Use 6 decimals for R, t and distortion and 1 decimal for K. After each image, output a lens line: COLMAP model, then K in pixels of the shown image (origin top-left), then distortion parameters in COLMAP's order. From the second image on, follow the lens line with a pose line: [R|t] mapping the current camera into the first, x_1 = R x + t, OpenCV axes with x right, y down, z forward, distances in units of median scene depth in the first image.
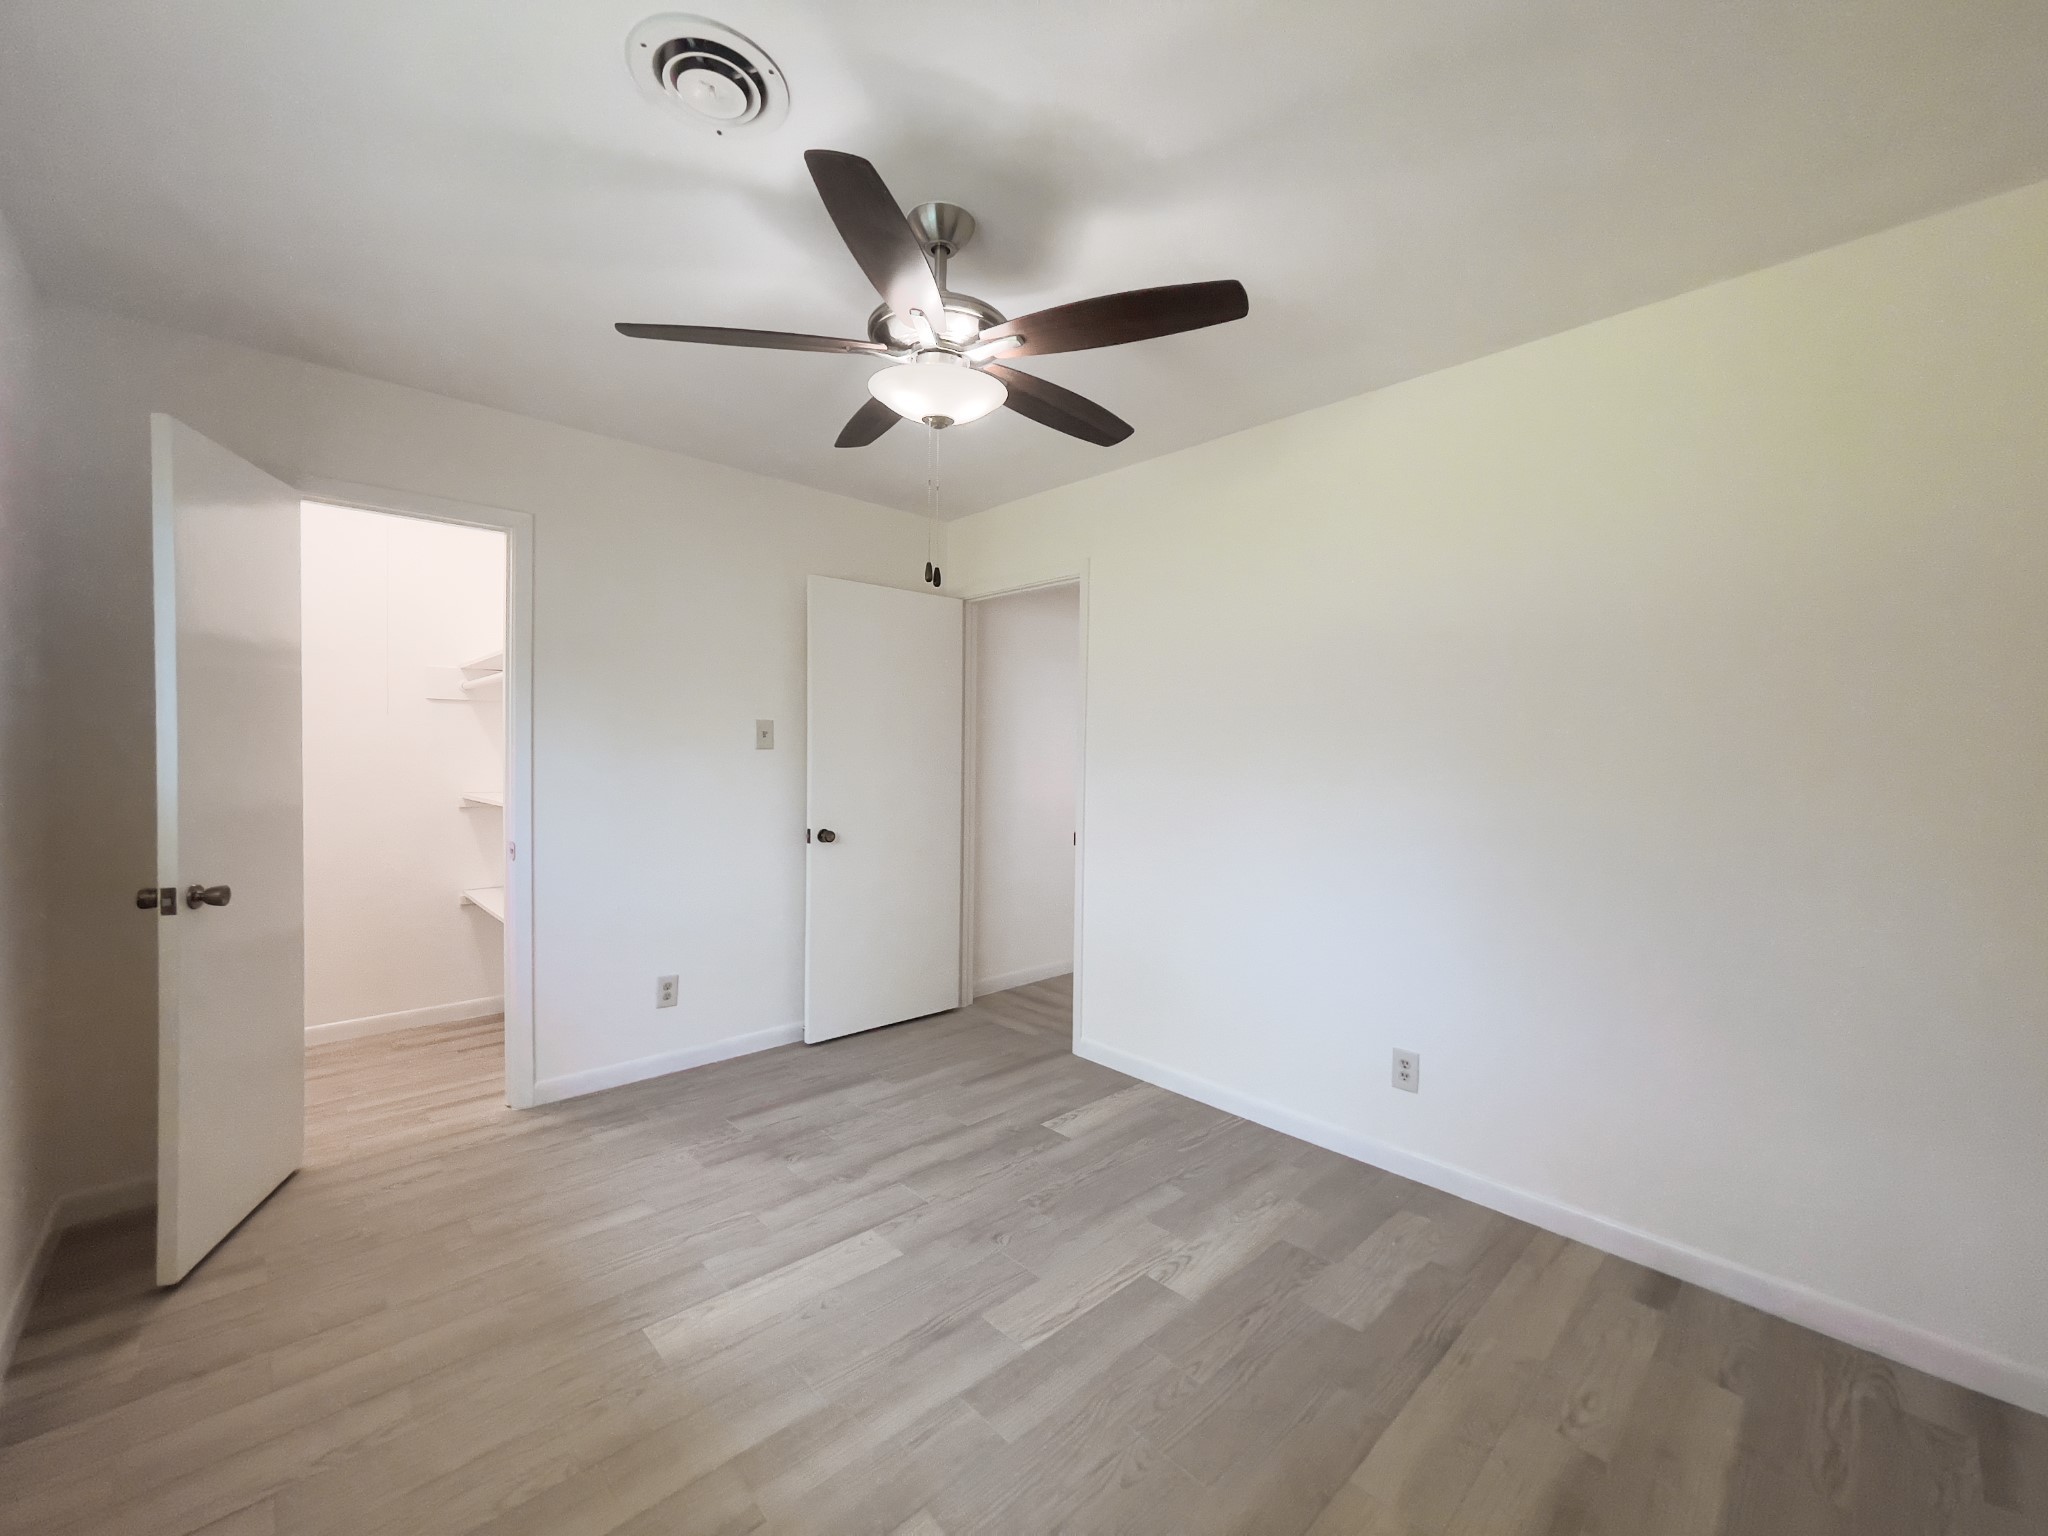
lens RADIAL K [[834.0, 0, 1024.0], [0, 834.0, 768.0], [0, 0, 1]] dist [0.001666, 0.000720]
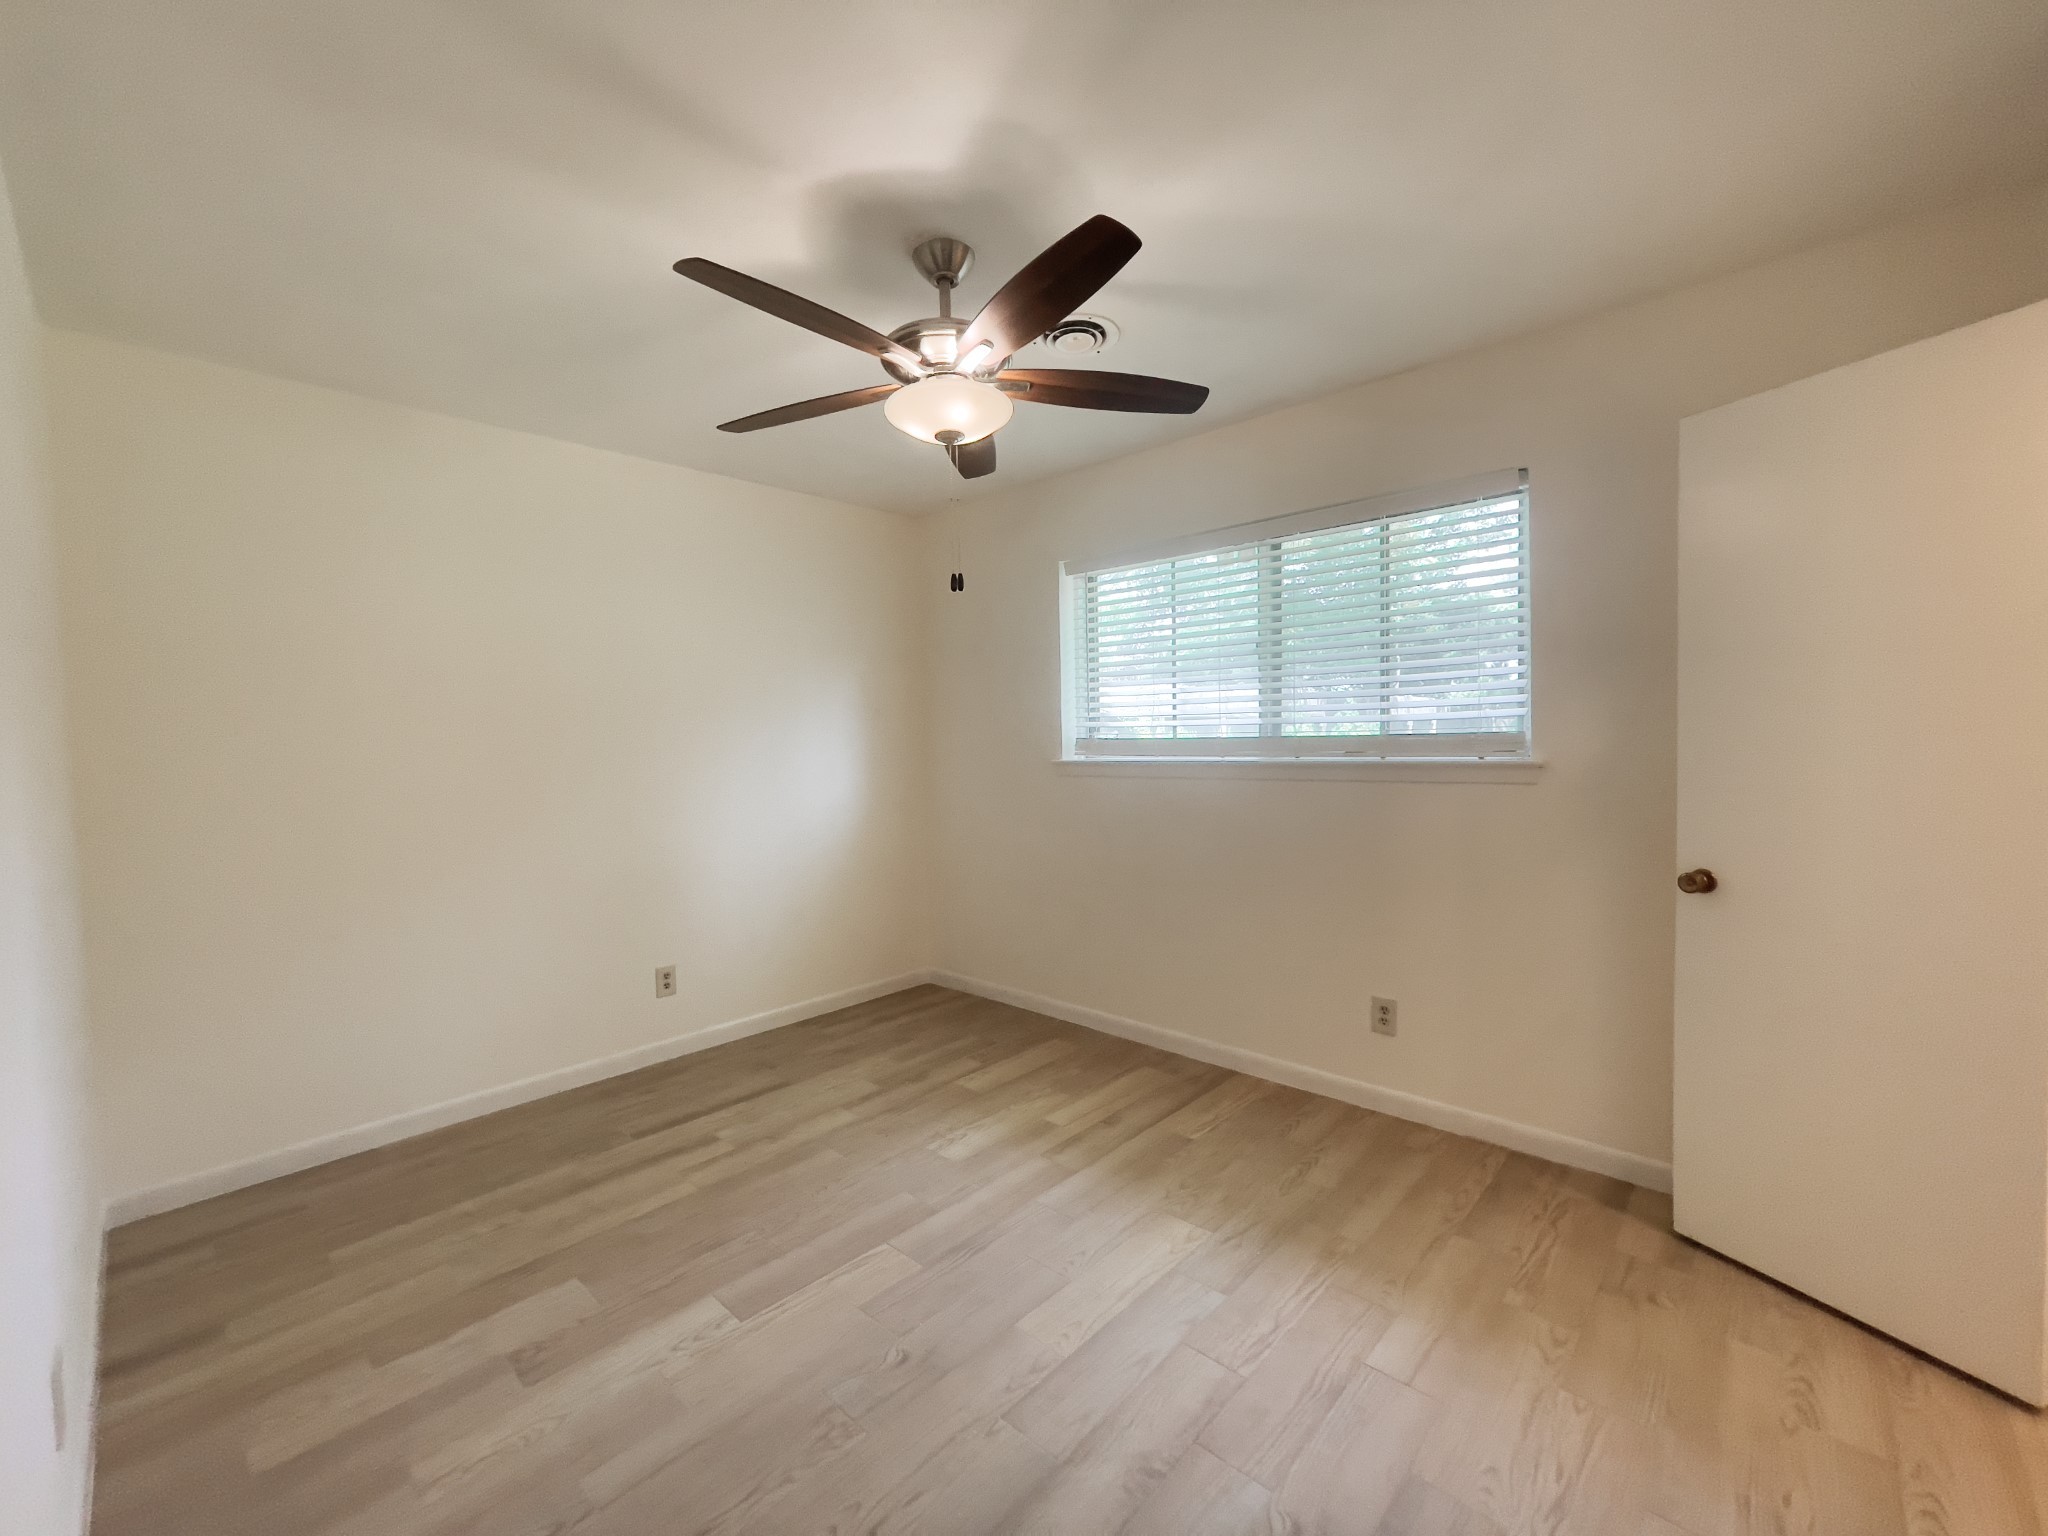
lens RADIAL K [[834.0, 0, 1024.0], [0, 834.0, 768.0], [0, 0, 1]] dist [0.001666, 0.000720]
pose [[-0.998078, 0.013253, -0.060541, -0.125003], [0.009141, 0.997664, 0.067693, -0.061673], [0.061297, 0.067009, -0.995868, 2.047271]]
